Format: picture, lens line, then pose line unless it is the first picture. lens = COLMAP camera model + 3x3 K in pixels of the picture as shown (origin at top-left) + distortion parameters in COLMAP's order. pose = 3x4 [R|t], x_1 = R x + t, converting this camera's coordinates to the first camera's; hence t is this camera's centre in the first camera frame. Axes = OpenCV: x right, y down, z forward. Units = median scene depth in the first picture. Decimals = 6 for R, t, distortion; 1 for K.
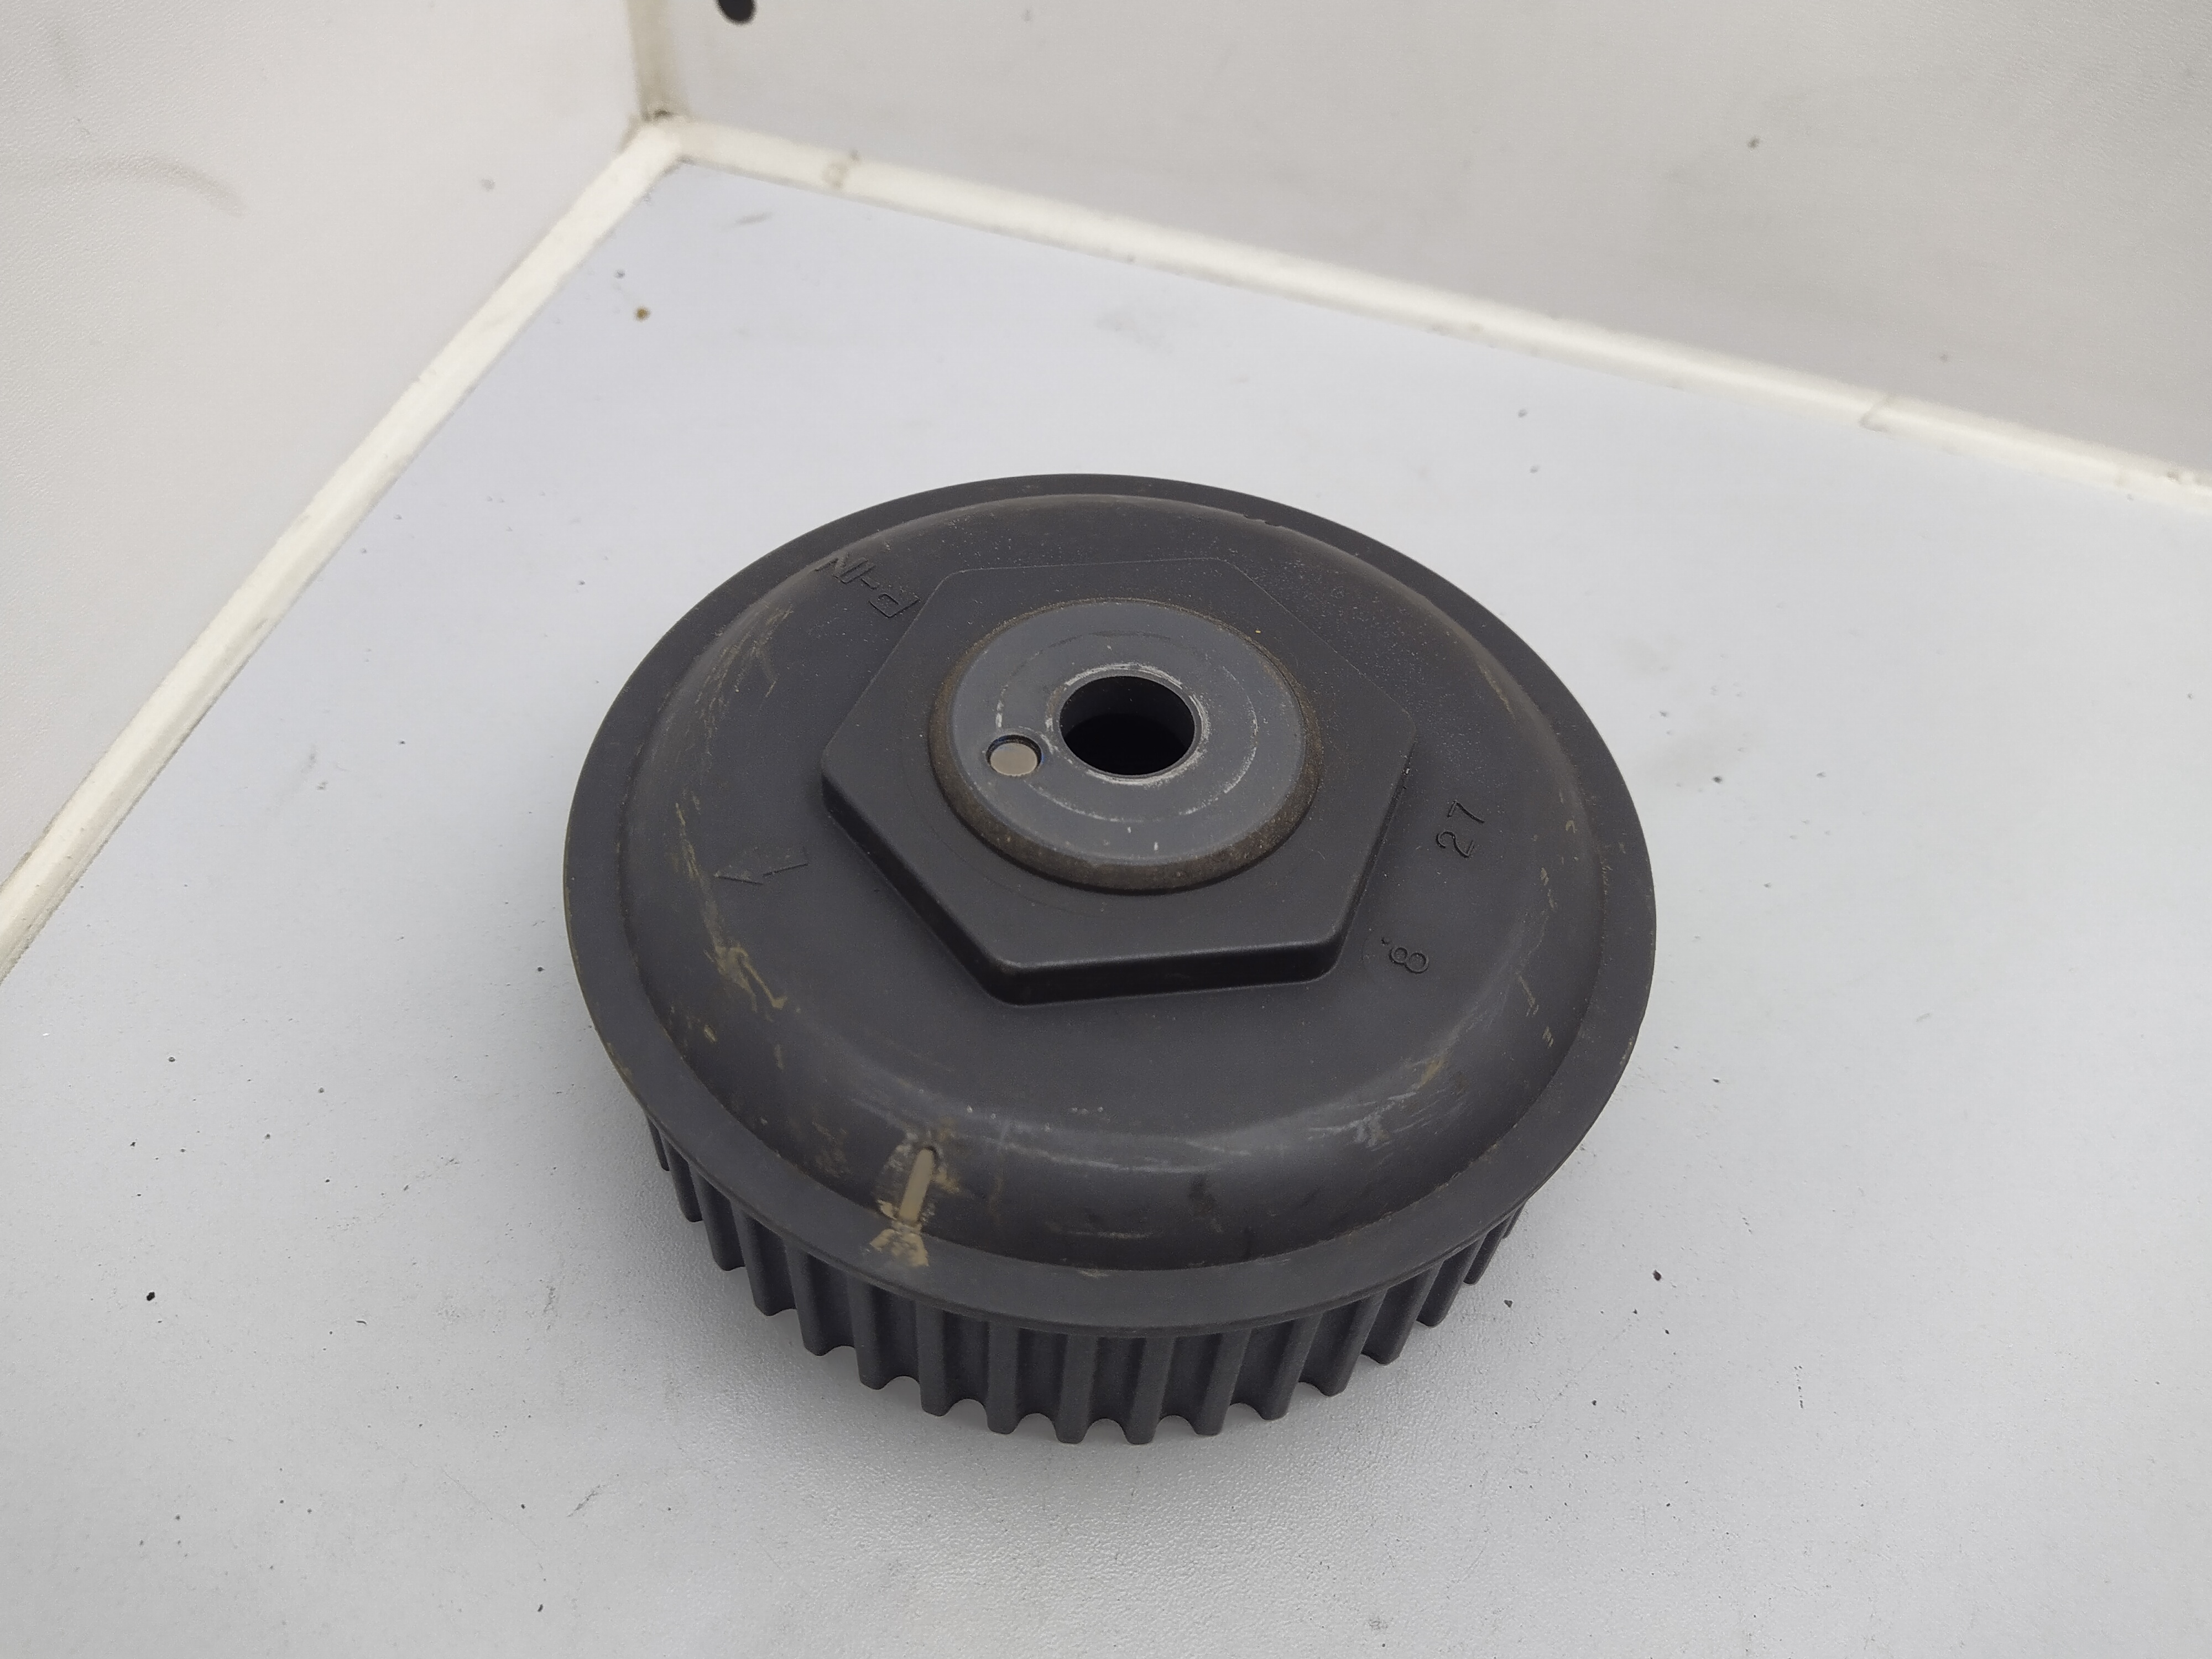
lens RADIAL K [[1595.5, 0, 1106.0], [0, 1595.5, 829.5], [0, 0, 1]] dist [0.117532, -0.213448]
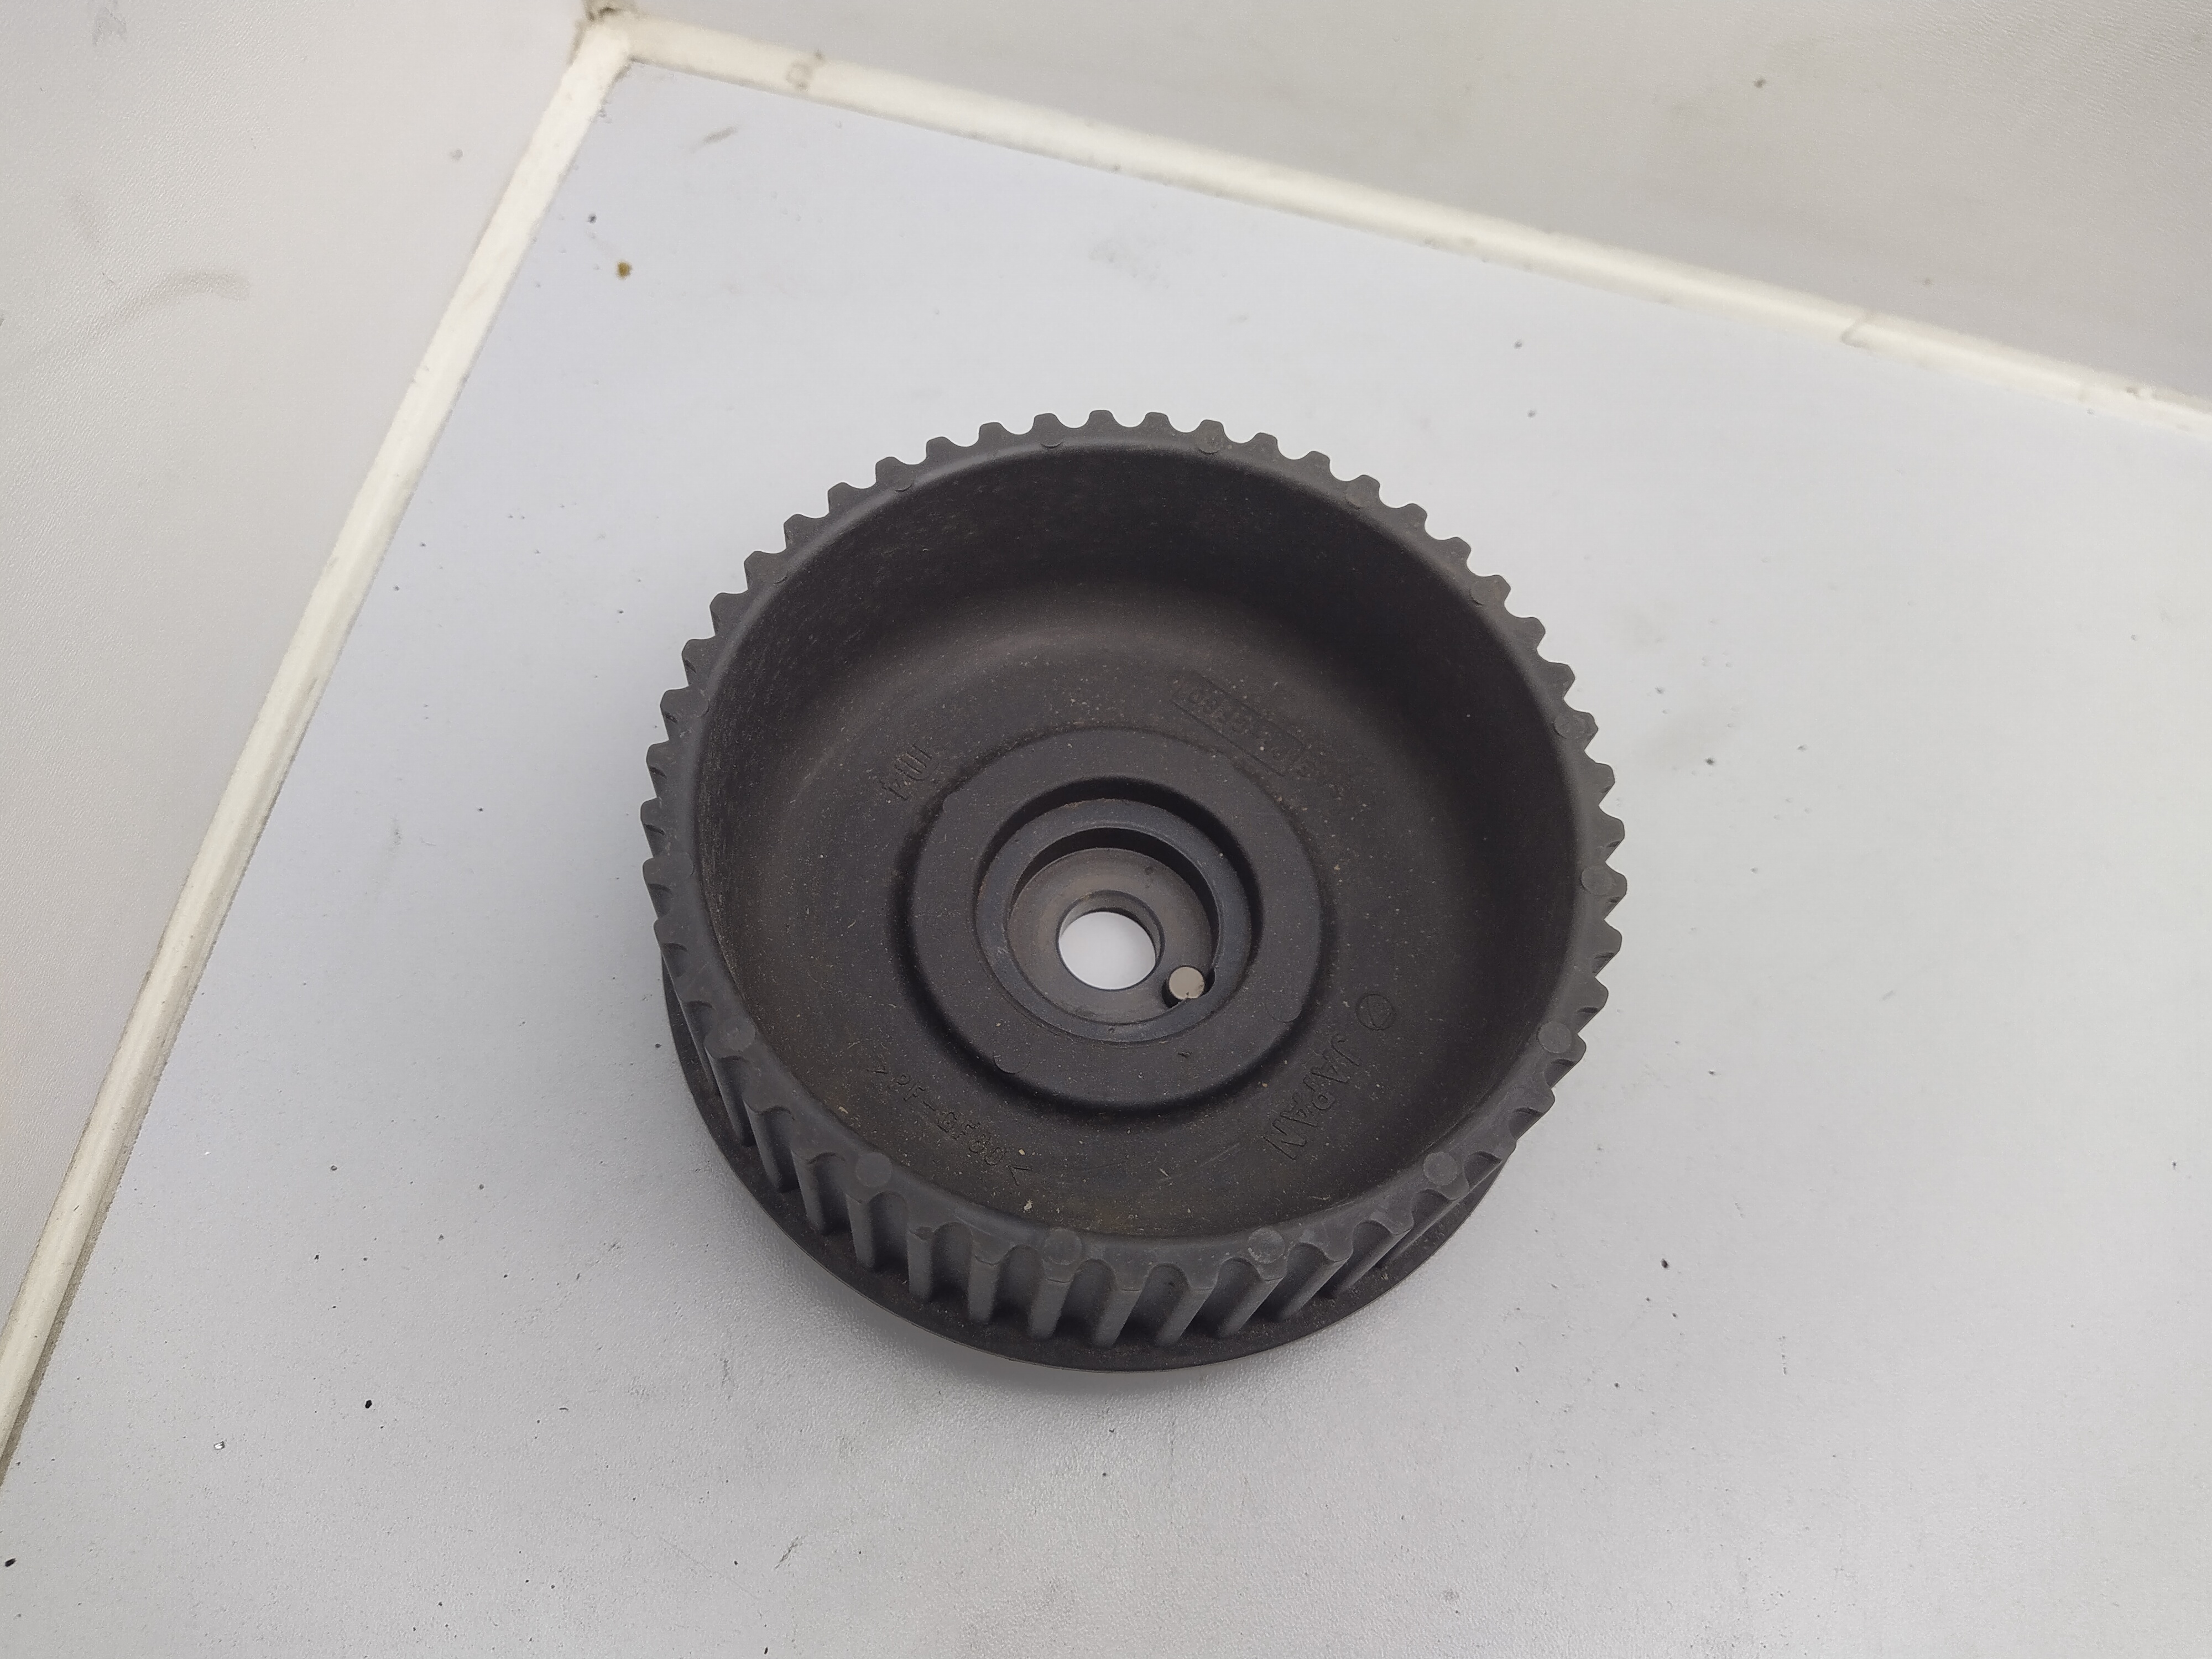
lens RADIAL K [[1595.5, 0, 1106.0], [0, 1595.5, 829.5], [0, 0, 1]] dist [0.117532, -0.213448]
pose [[0.997066, -0.050409, 0.057607, -0.070571], [0.037113, 0.976528, 0.212169, -0.182521], [-0.066950, -0.209408, 0.975534, -0.029762]]
